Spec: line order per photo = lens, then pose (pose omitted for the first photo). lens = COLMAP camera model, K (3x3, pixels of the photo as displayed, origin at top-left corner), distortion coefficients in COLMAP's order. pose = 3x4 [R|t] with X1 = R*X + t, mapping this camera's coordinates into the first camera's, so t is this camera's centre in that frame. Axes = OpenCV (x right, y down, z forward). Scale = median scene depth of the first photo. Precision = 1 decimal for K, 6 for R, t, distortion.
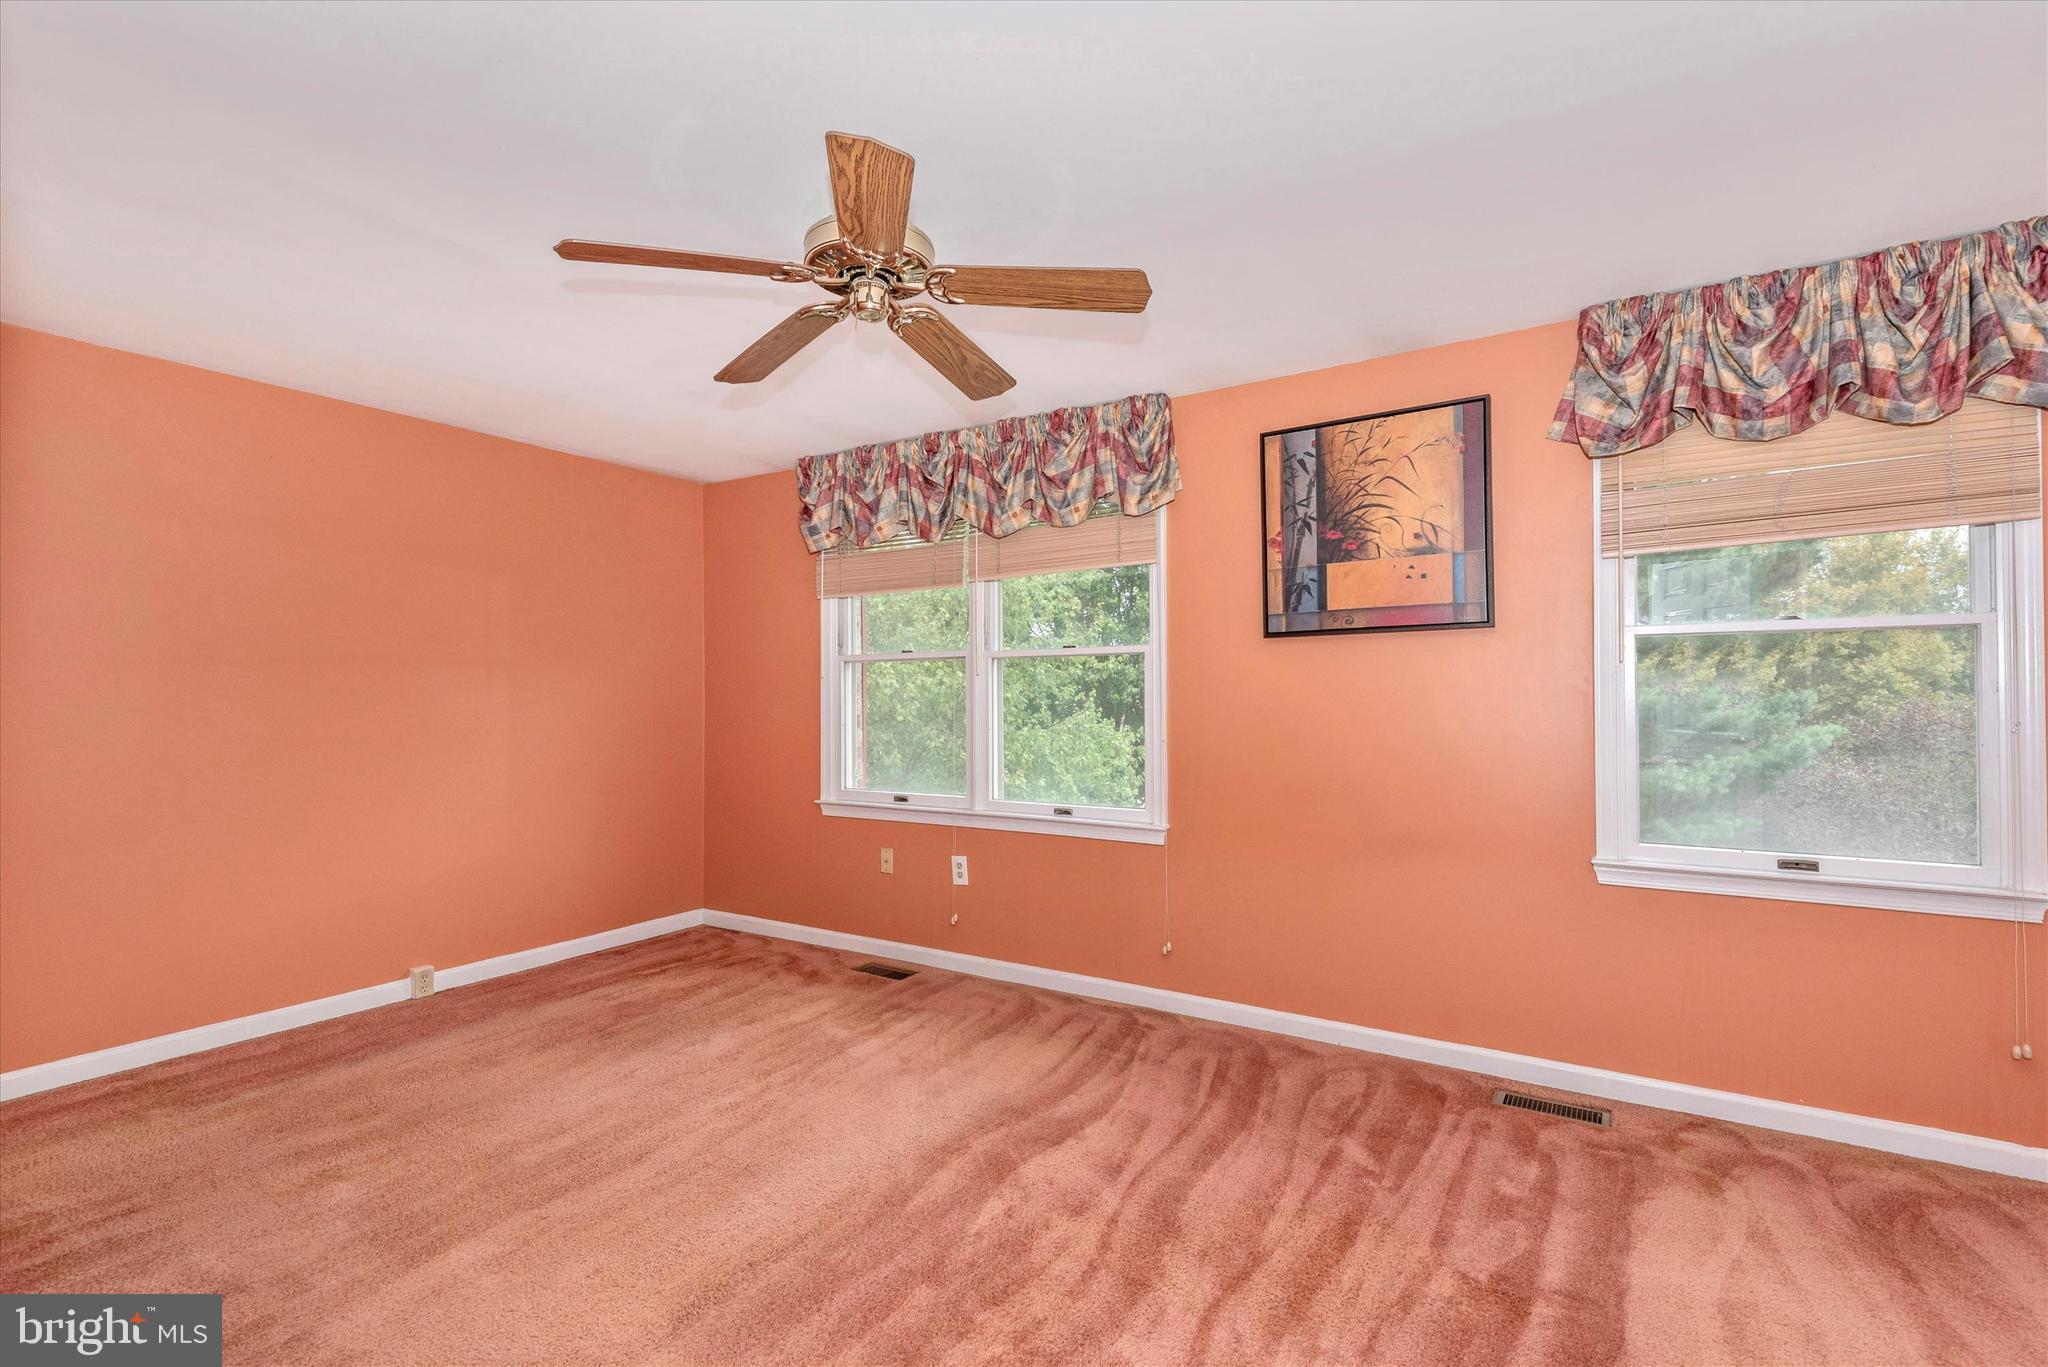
lens RADIAL K [[898.5, 0, 1041.9], [0, 898.5, 677.3], [0, 0, 1]] dist [0.002382, -0.000054]
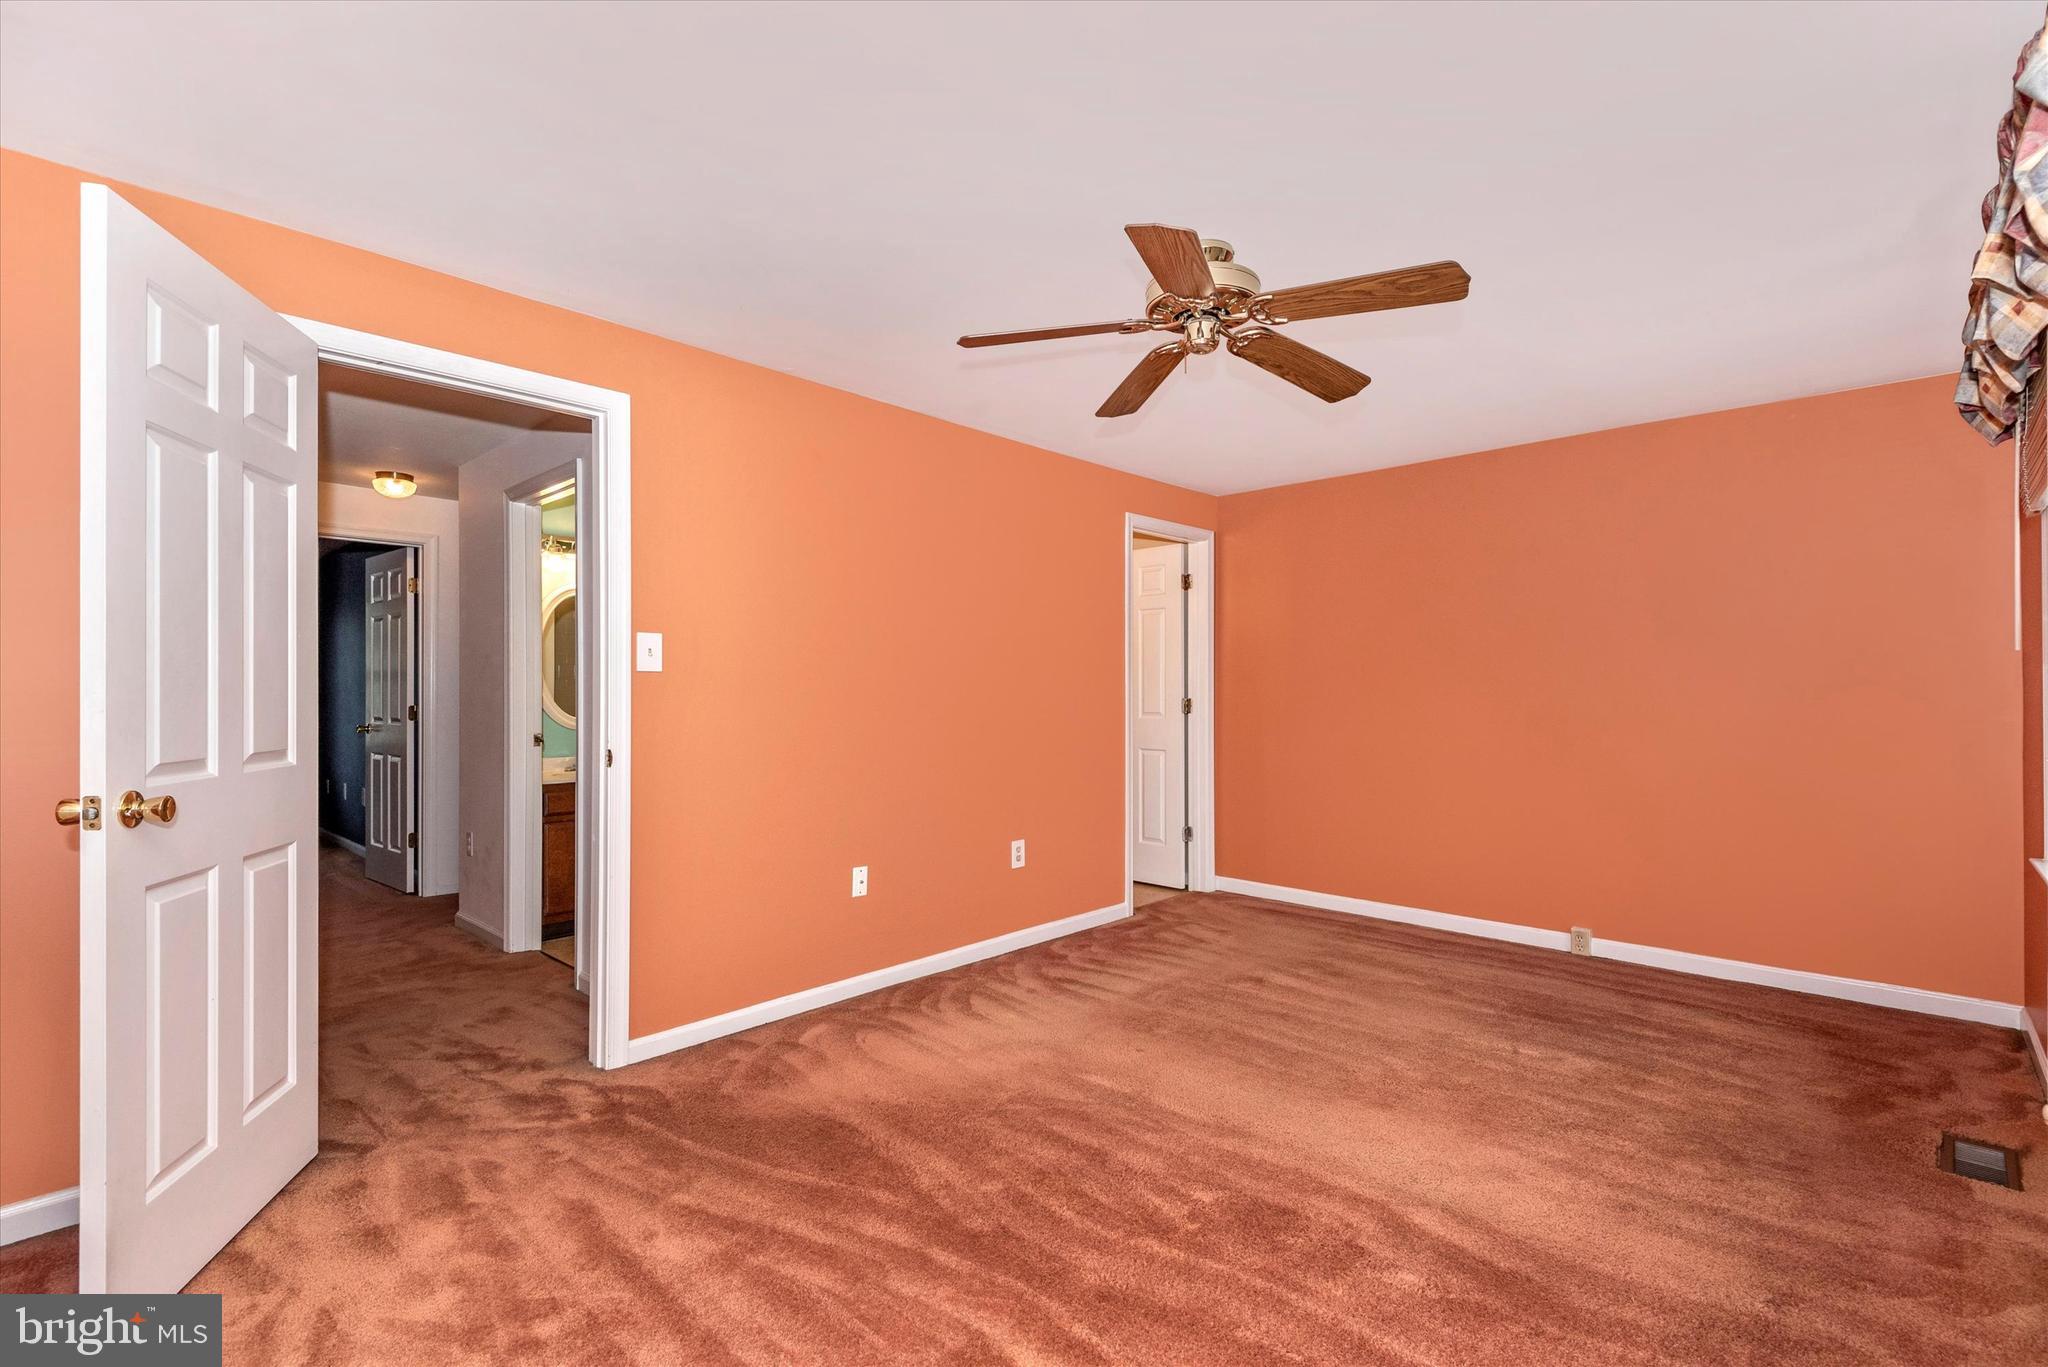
lens RADIAL K [[936.2, 0, 1035.6], [0, 936.2, 691.2], [0, 0, 1]] dist [0.008936, -0.003531]
pose [[-0.182499, 0.007579, -0.983177, 0.548203], [0.030199, 0.999542, 0.002100, 0.008613], [0.982742, -0.029308, -0.182645, 0.545668]]
